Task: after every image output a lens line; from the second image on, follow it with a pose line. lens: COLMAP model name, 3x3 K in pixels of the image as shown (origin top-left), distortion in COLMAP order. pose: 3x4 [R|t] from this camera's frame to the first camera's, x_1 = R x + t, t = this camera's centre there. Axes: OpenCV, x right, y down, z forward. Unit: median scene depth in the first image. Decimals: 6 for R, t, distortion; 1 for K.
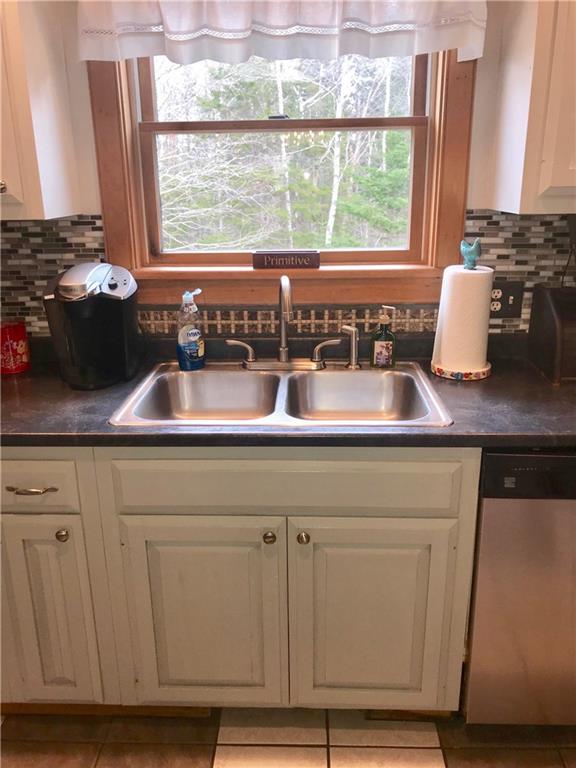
lens RADIAL K [[750.1, 0, 288.4], [0, 750.1, 367.0], [0, 0, 1]] dist [0.096254, 0.002284]
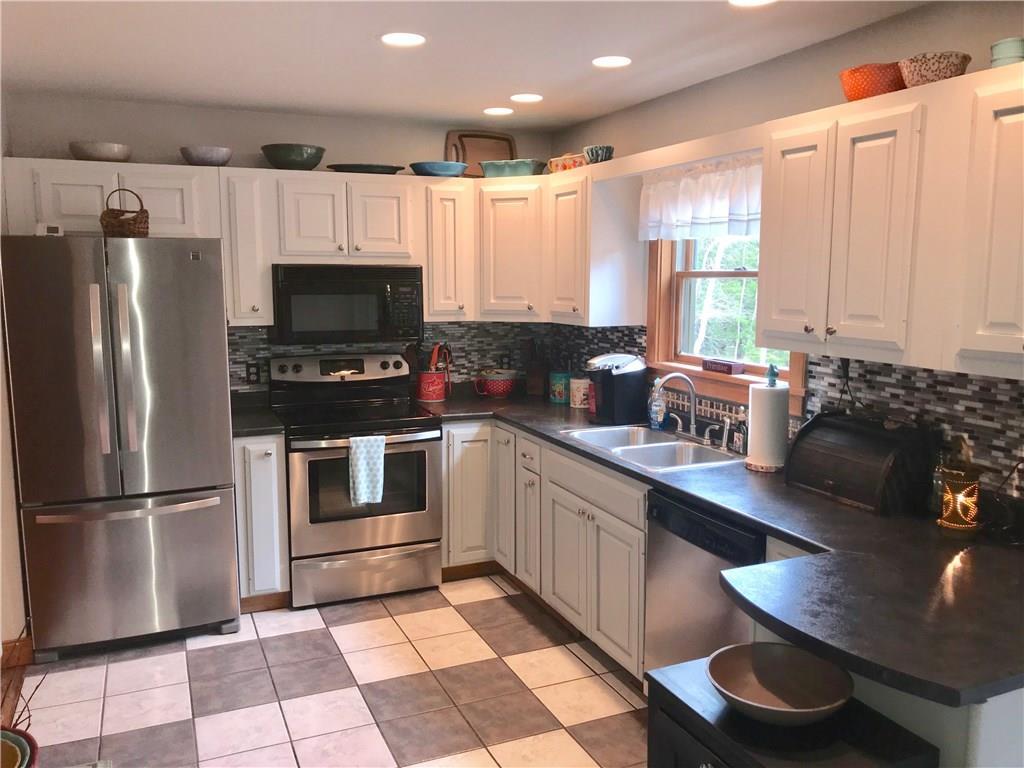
lens RADIAL K [[844.9, 0, 512.0], [0, 844.9, 384.0], [0, 0, 1]] dist [0.065555, 0.001966]
pose [[0.430239, 0.135146, -0.892541, 1.263594], [-0.302417, 0.953175, -0.001449, 0.007745], [0.850552, 0.270544, 0.450963, -0.032628]]
